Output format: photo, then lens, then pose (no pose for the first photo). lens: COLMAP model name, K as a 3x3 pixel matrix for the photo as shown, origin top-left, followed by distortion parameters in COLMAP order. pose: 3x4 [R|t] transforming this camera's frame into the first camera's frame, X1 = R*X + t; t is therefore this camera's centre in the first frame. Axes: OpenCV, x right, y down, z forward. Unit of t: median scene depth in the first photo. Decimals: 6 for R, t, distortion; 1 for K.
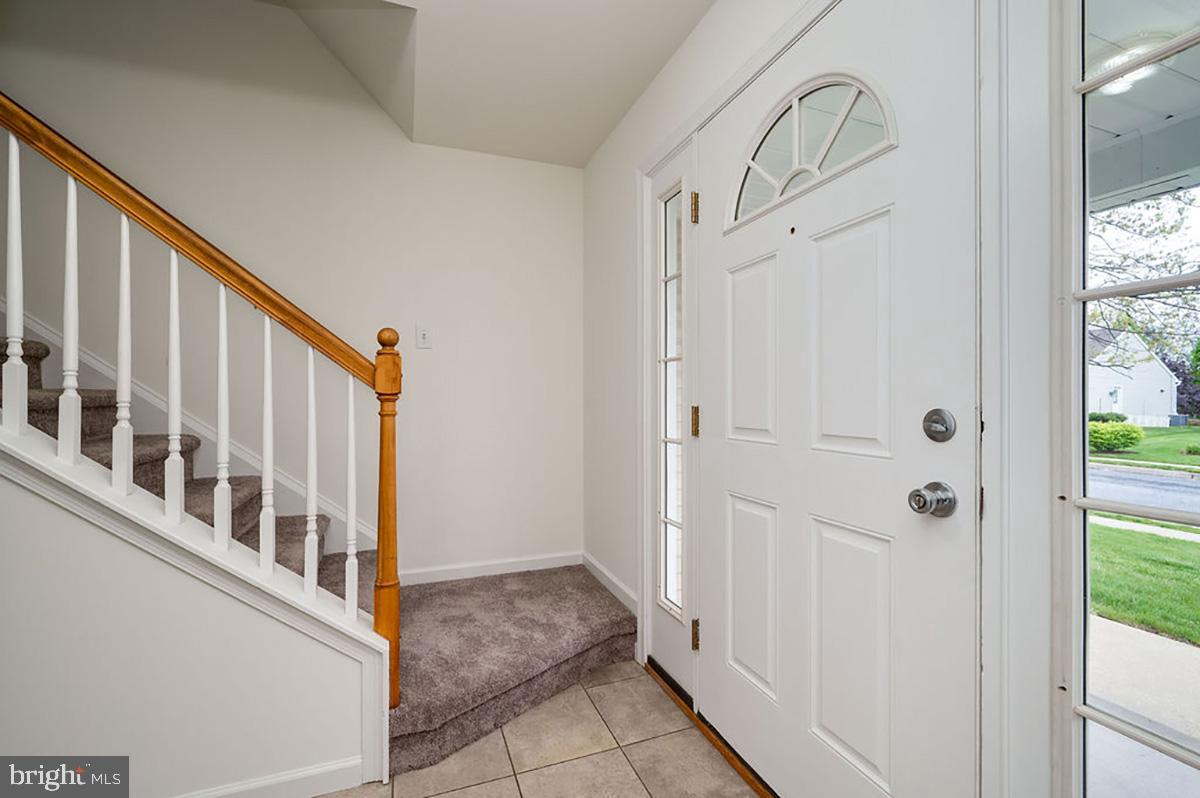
lens RADIAL K [[498.5, 0, 598.6], [0, 498.5, 399.5], [0, 0, 1]] dist [0.000439, -0.000314]
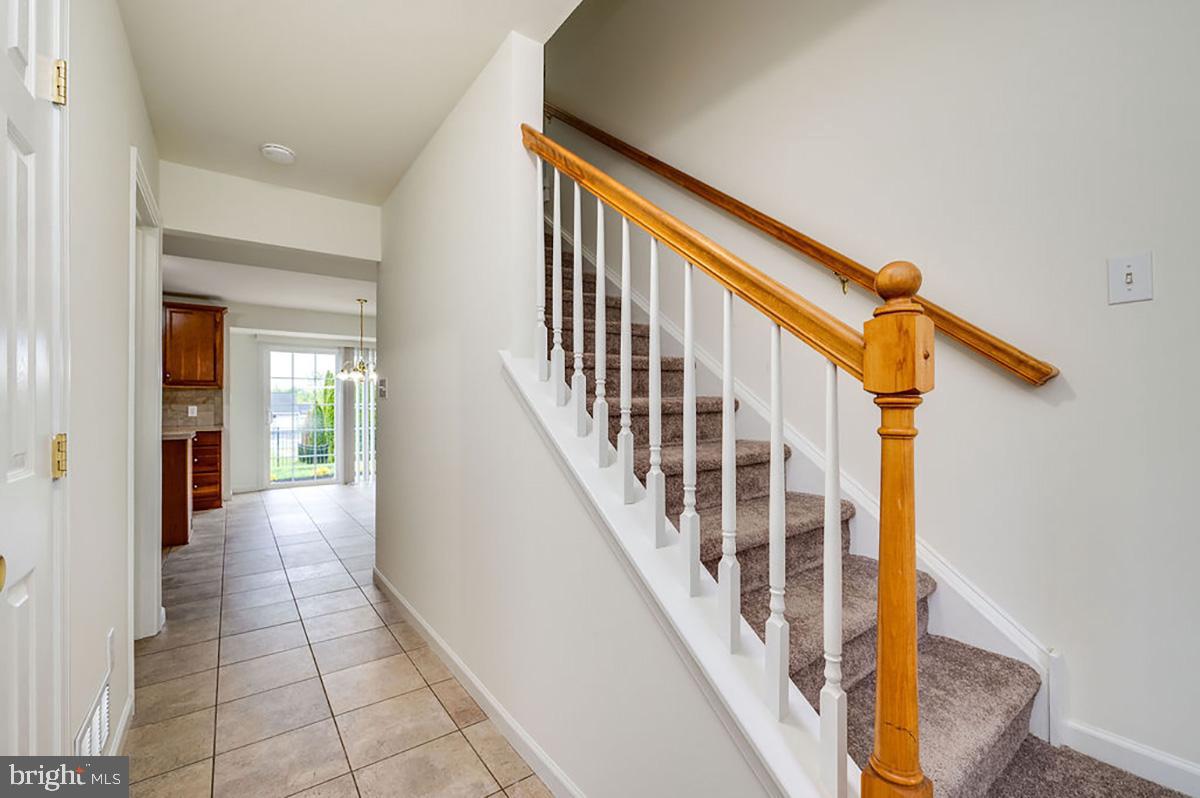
lens RADIAL K [[498.5, 0, 602.6], [0, 498.5, 397.8], [0, 0, 1]] dist [0.000439, -0.000314]
pose [[0.252639, -0.015730, -0.967433, -0.012954], [0.003508, 0.999876, -0.015342, -0.000523], [0.967554, 0.000482, 0.252663, 0.591962]]
